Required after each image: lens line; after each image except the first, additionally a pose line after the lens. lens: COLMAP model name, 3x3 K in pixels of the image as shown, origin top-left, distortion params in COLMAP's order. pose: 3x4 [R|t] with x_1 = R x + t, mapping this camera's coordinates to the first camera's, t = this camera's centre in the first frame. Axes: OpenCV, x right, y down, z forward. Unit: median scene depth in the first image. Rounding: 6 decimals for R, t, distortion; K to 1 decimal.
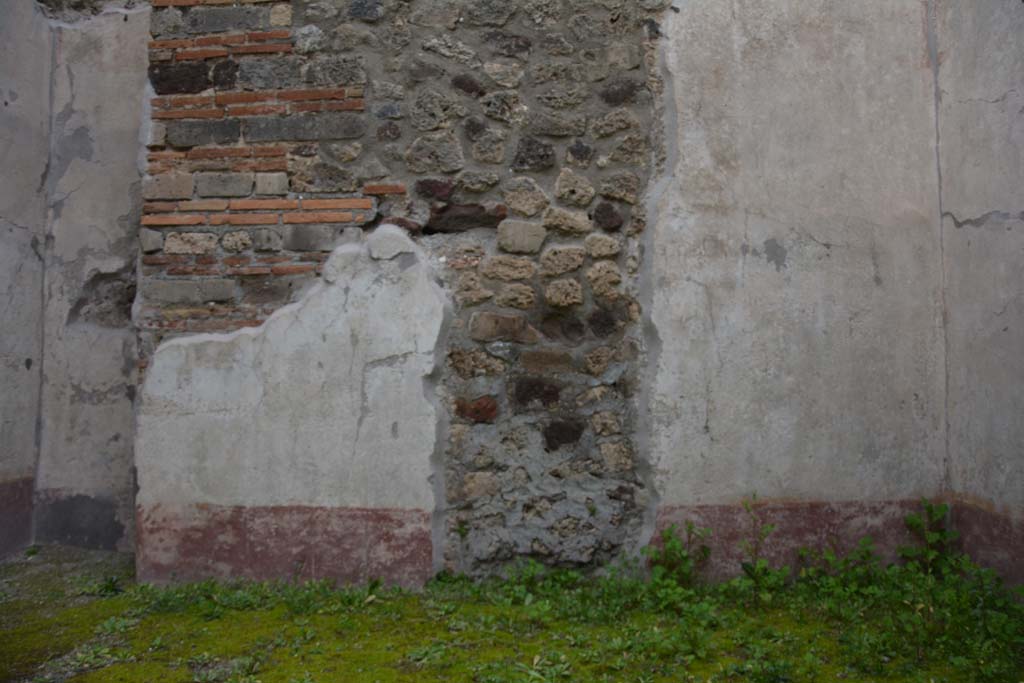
lens RADIAL K [[793.2, 0, 512.0], [0, 793.2, 341.5], [0, 0, 1]] dist [-0.161595, 0.114190]
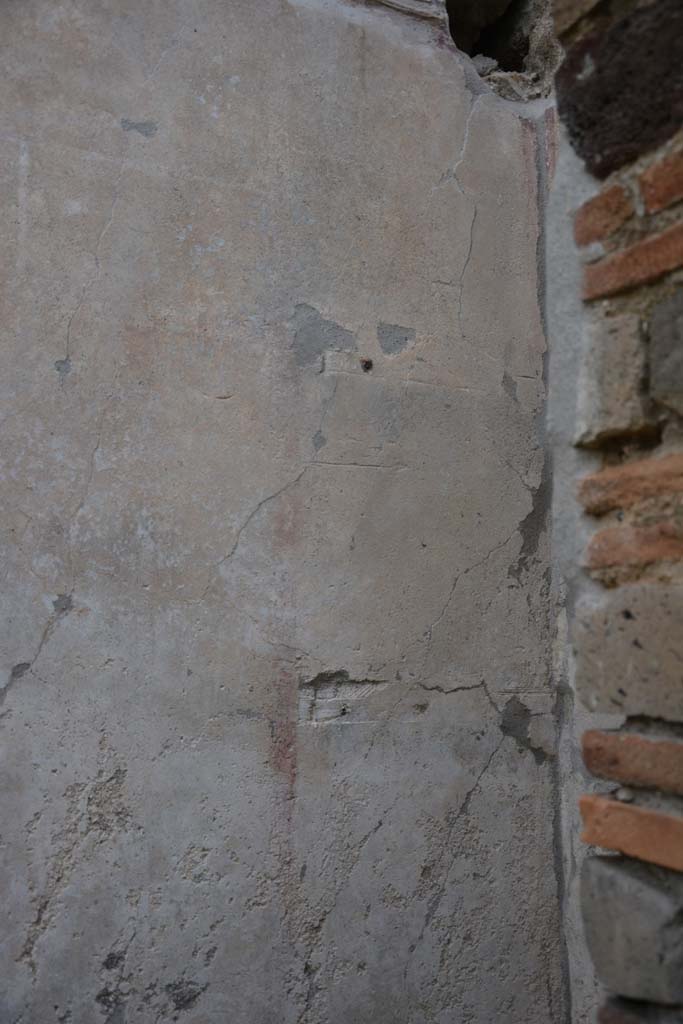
lens RADIAL K [[1040.2, 0, 341.5], [0, 1040.2, 512.0], [0, 0, 1]] dist [-0.072584, 0.253449]
pose [[0.458399, -0.104695, -0.882559, -0.263679], [0.040711, 0.994468, -0.096825, -0.212869], [0.887814, 0.008454, 0.460125, 0.813774]]
